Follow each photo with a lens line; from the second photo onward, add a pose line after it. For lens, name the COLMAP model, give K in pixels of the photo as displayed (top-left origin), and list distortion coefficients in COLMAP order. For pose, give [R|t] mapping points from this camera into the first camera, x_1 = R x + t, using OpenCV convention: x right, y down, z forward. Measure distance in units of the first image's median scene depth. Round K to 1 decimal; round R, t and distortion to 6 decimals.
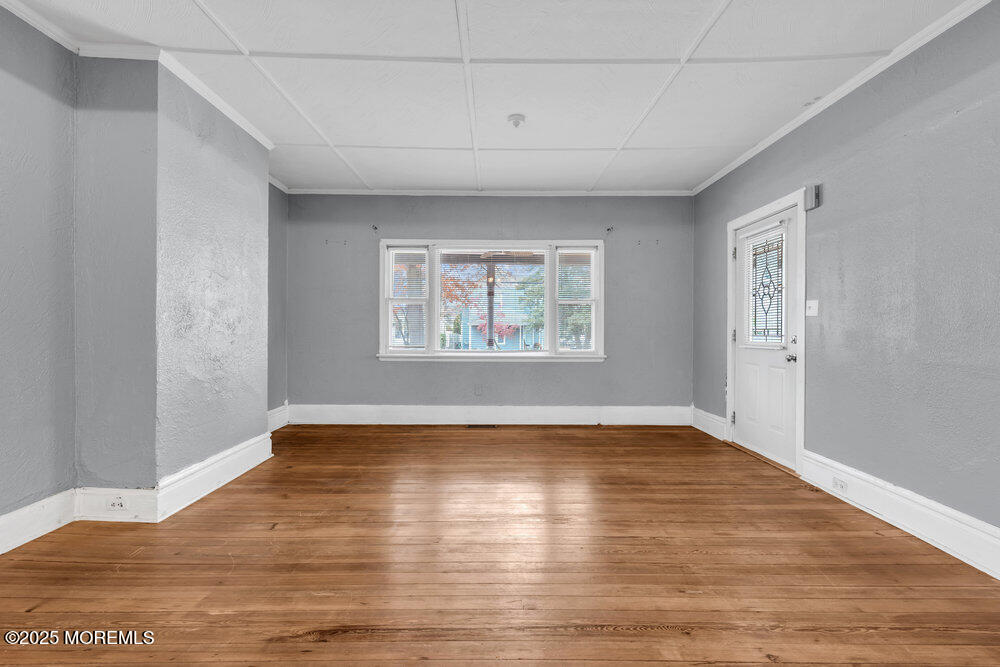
lens RADIAL K [[459.7, 0, 500.0], [0, 459.7, 333.5], [0, 0, 1]] dist [-0.001181, 0.000091]
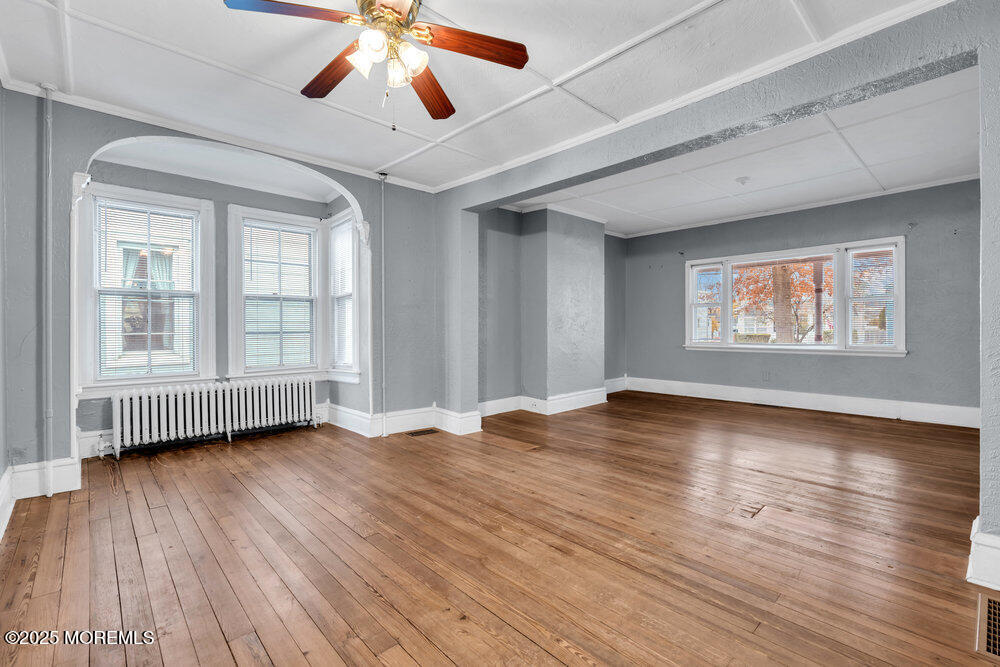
lens RADIAL K [[459.7, 0, 500.0], [0, 459.7, 333.5], [0, 0, 1]] dist [-0.001181, 0.000091]
pose [[0.680579, 0.000492, -0.732674, 0.426763], [0.005668, 0.999966, 0.005937, -0.000447], [0.732653, -0.008194, 0.680554, -0.398976]]
